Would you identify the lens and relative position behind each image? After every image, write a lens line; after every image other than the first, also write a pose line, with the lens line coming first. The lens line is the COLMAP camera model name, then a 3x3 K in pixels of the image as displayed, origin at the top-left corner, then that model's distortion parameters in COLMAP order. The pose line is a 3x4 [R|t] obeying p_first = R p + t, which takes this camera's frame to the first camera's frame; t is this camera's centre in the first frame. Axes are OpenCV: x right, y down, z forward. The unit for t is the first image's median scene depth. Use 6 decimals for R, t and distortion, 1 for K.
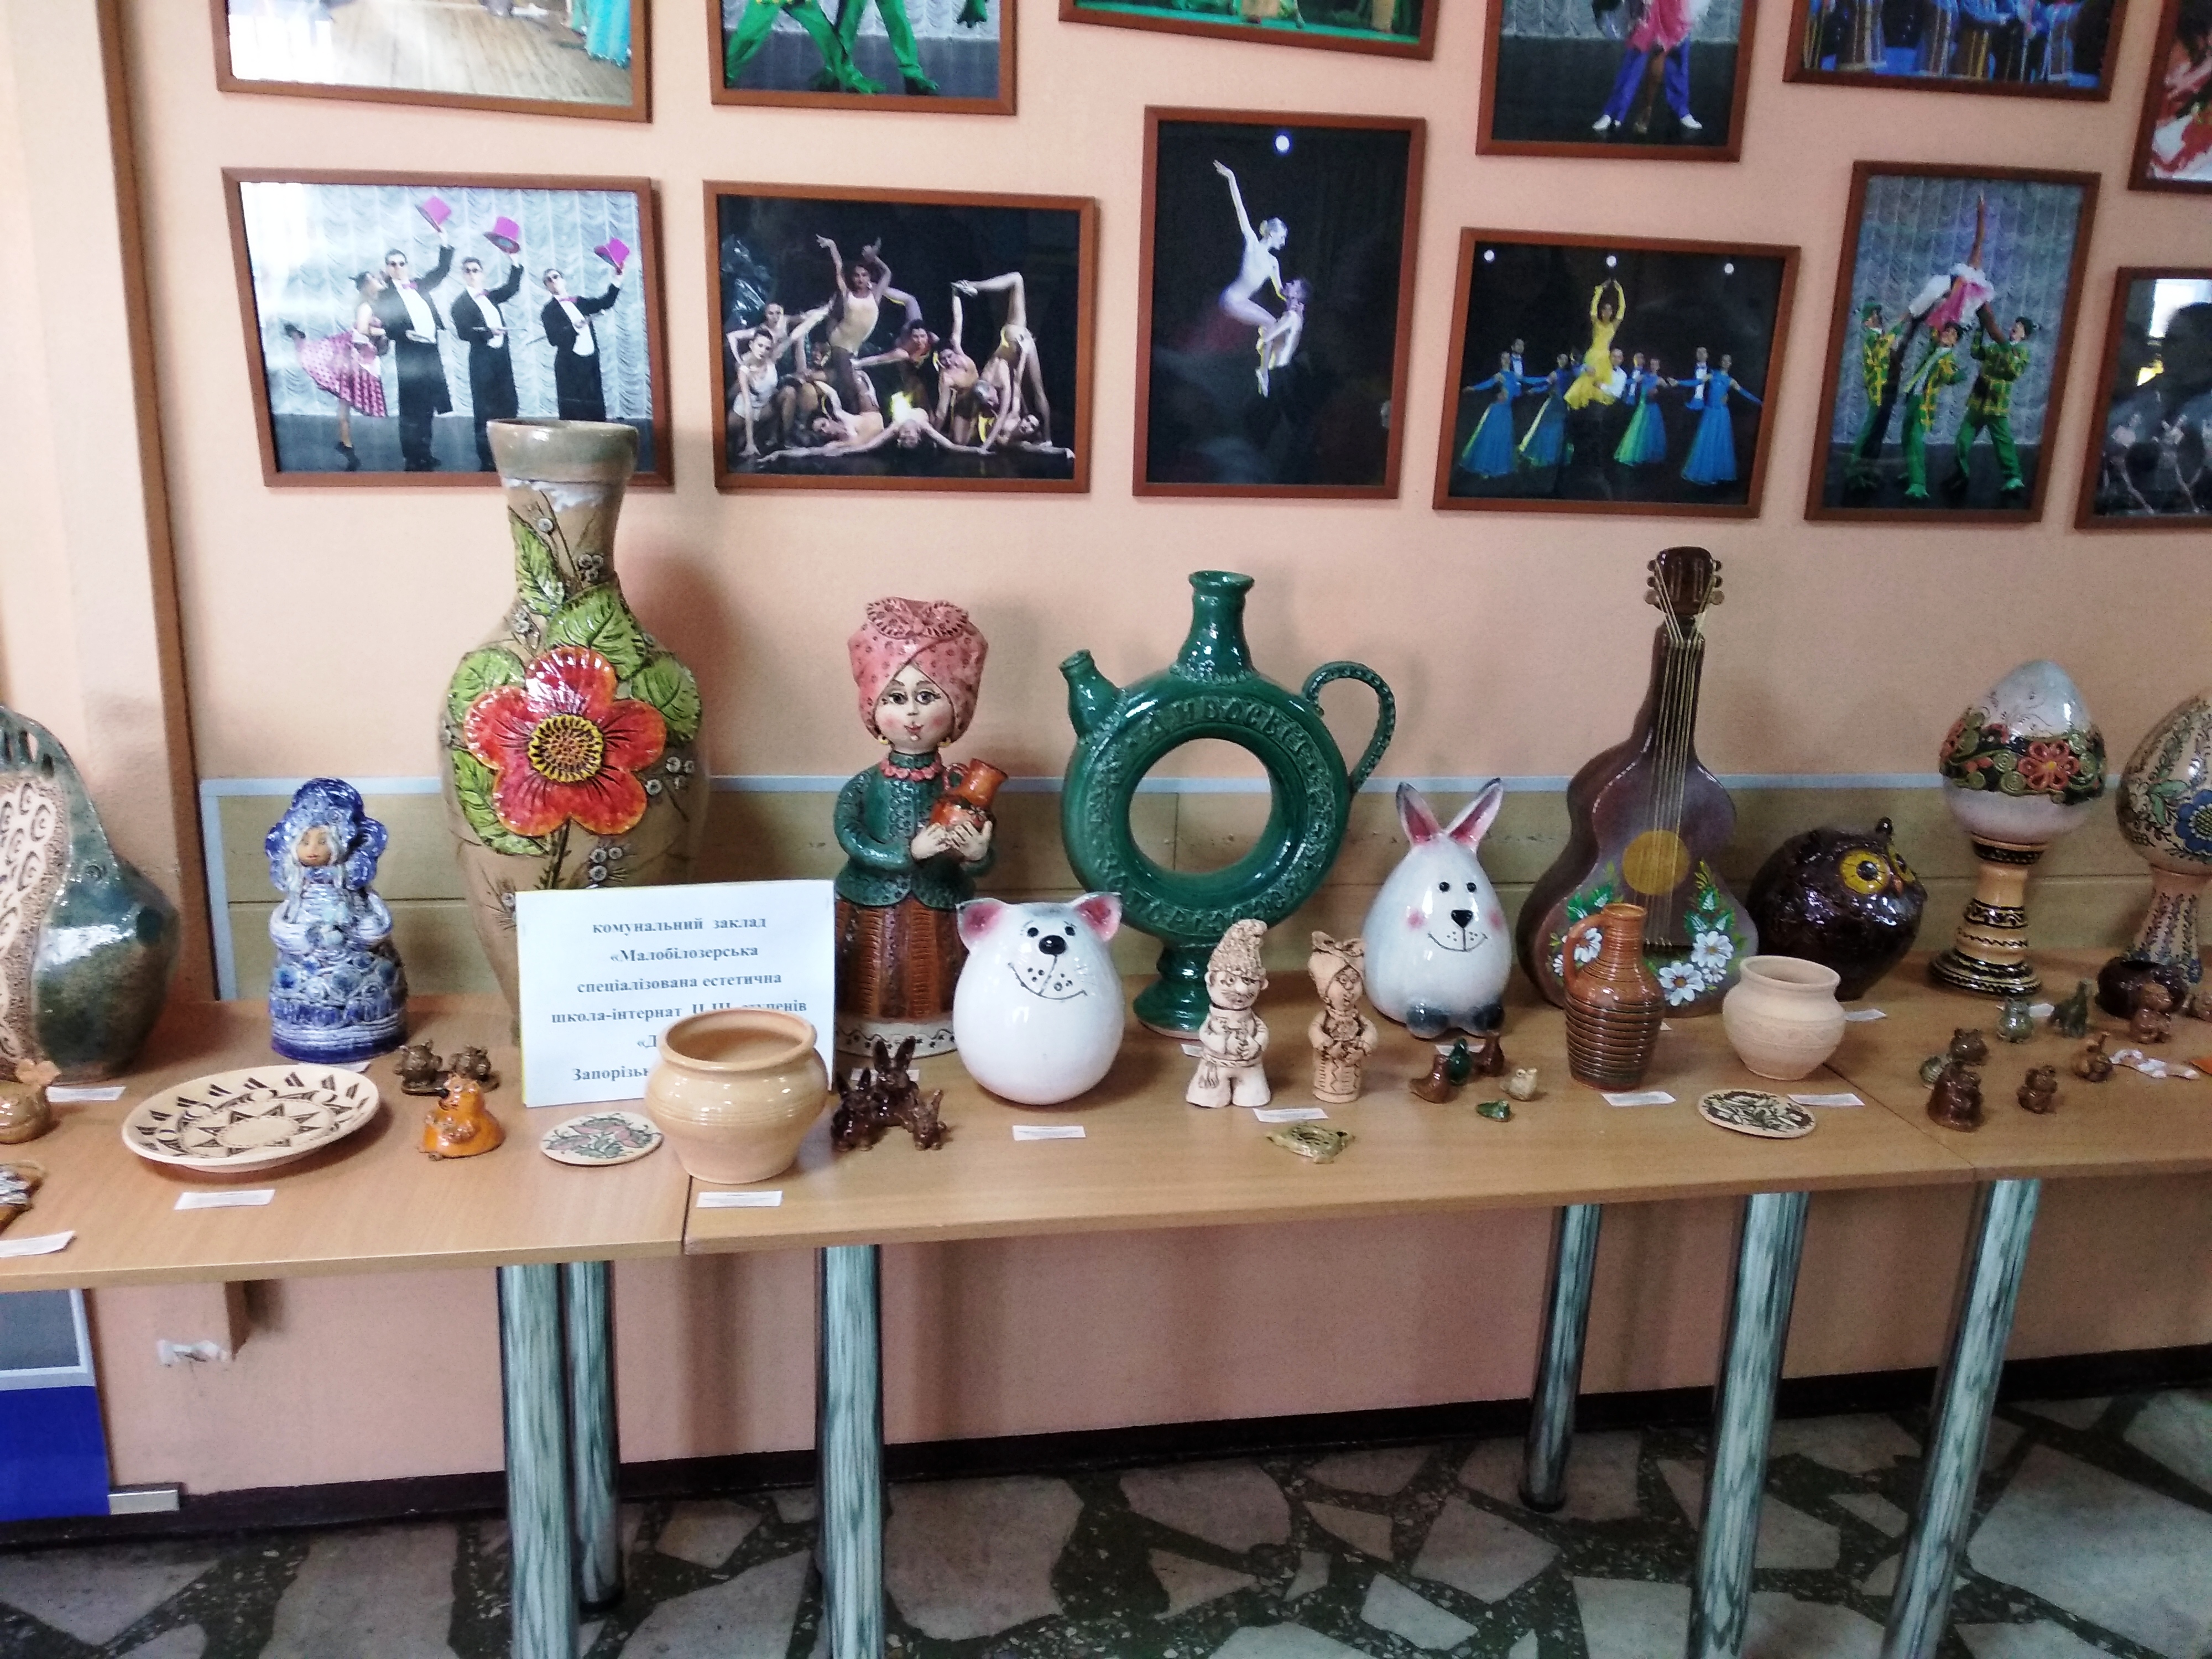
lens RADIAL K [[1688.9, 0, 1115.3], [0, 1688.9, 813.4], [0, 0, 1]] dist [0.044533, -0.051110]
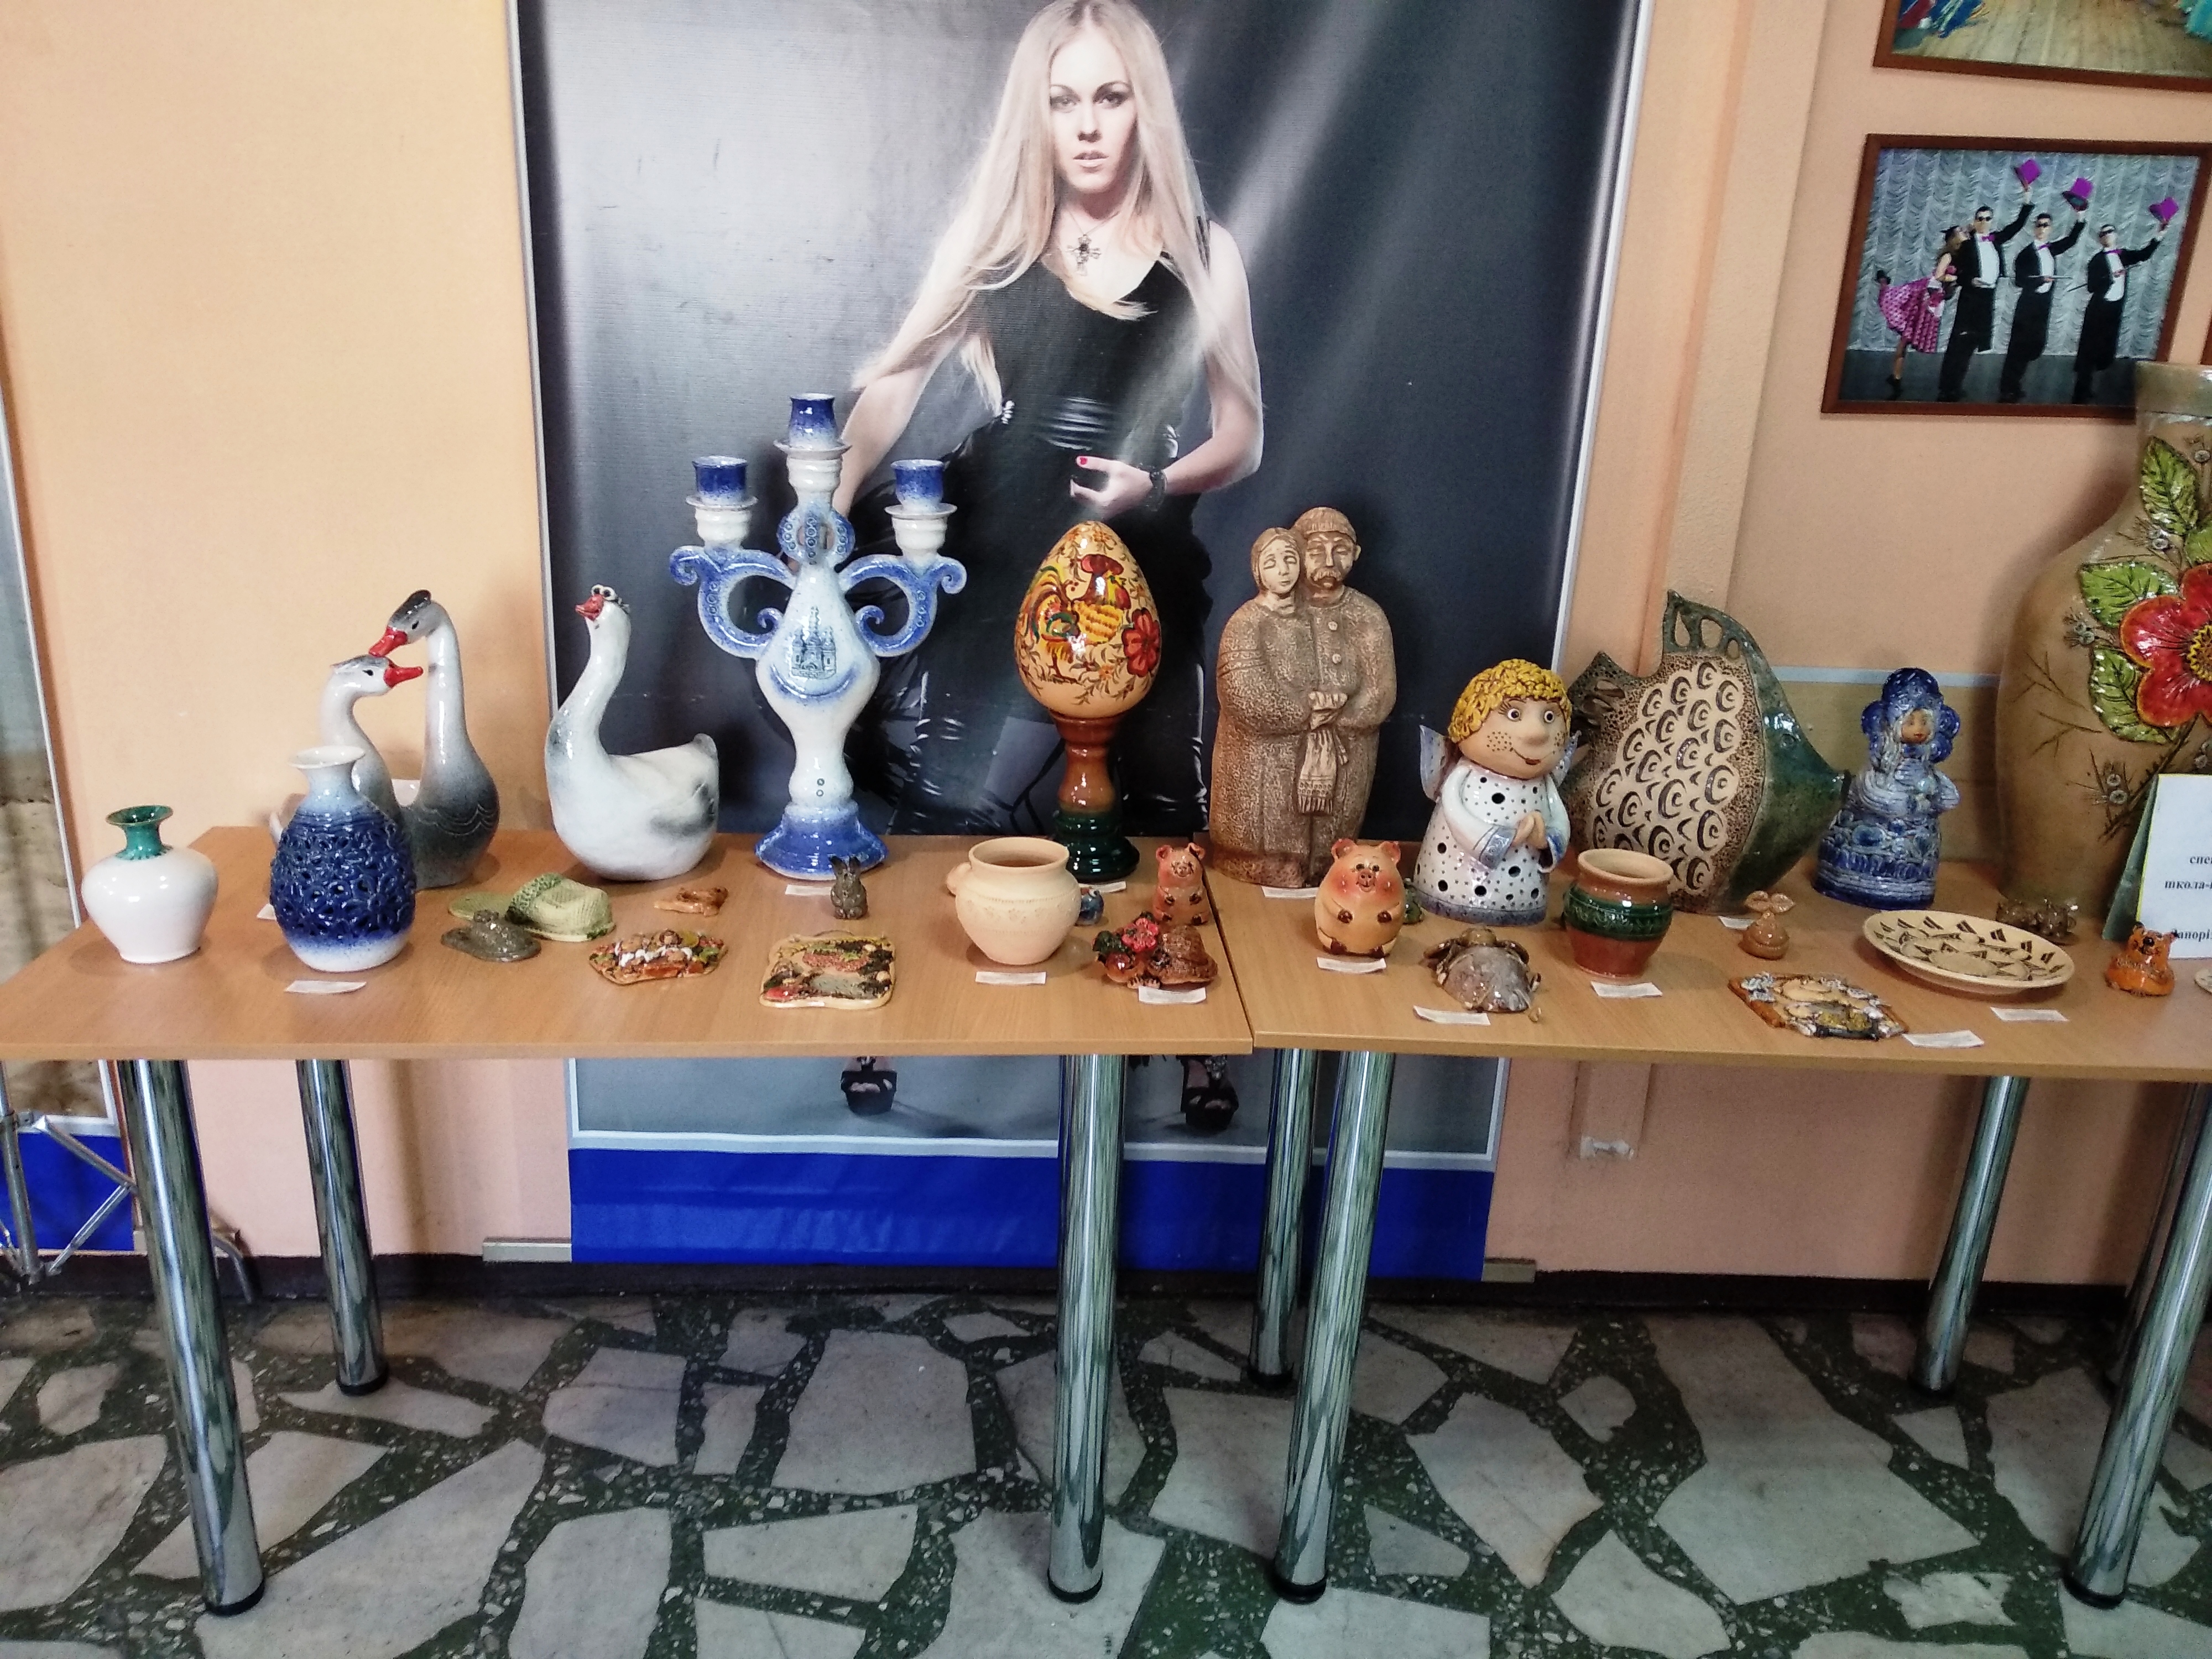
lens RADIAL K [[1688.9, 0, 1123.2], [0, 1688.9, 822.0], [0, 0, 1]] dist [0.044533, -0.051110]
pose [[0.992654, 0.054637, -0.107947, -0.785378], [-0.048570, 0.997131, 0.058058, 0.038557], [0.110810, -0.052389, 0.992460, -0.201096]]
